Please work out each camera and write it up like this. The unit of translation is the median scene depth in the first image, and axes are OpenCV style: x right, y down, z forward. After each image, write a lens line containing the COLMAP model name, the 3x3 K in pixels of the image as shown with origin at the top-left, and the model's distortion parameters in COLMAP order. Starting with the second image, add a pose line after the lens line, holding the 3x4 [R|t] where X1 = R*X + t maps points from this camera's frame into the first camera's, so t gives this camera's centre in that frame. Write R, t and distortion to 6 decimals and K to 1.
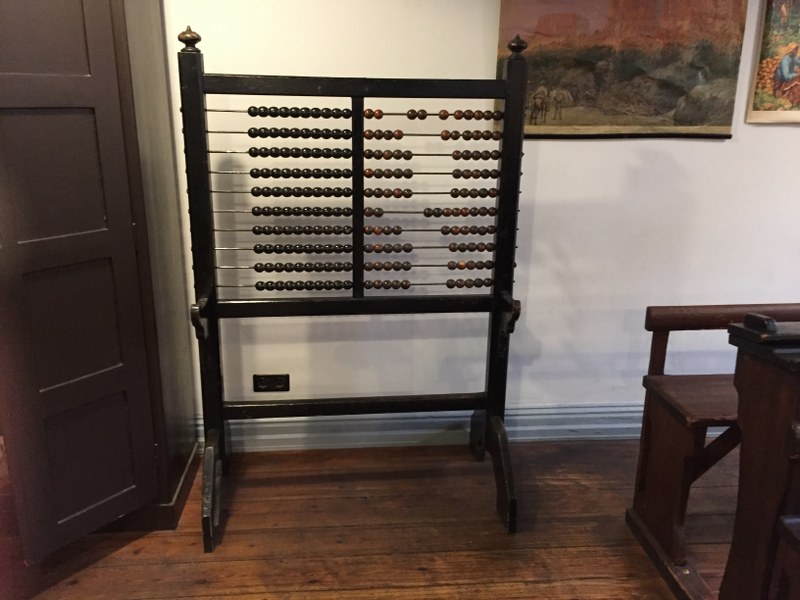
lens RADIAL K [[680.9, 0, 400.0], [0, 680.9, 300.0], [0, 0, 1]] dist [0.042993, -0.012306]
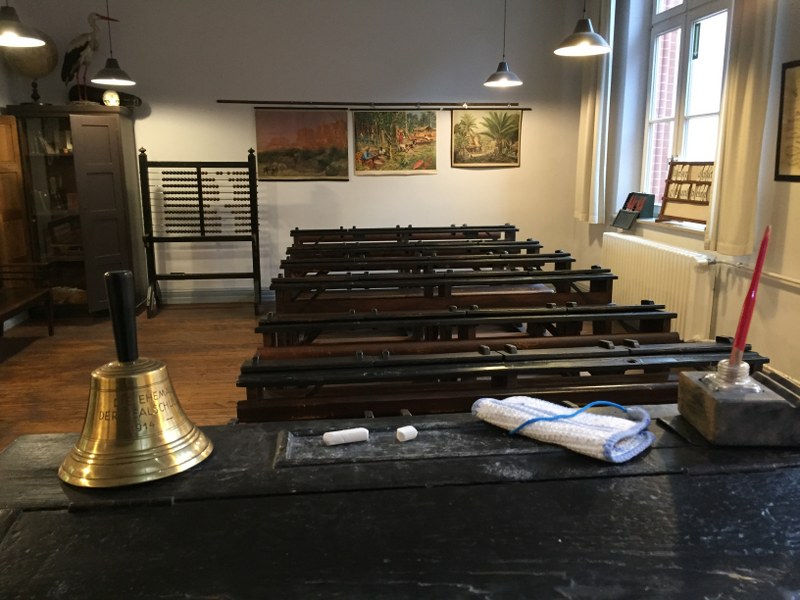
lens RADIAL K [[680.9, 0, 400.0], [0, 680.9, 300.0], [0, 0, 1]] dist [0.042993, -0.012306]
pose [[0.999825, -0.015229, 0.010892, 0.761178], [0.015978, 0.997246, -0.072418, 0.505719], [-0.009759, 0.072580, 0.997315, -1.928949]]
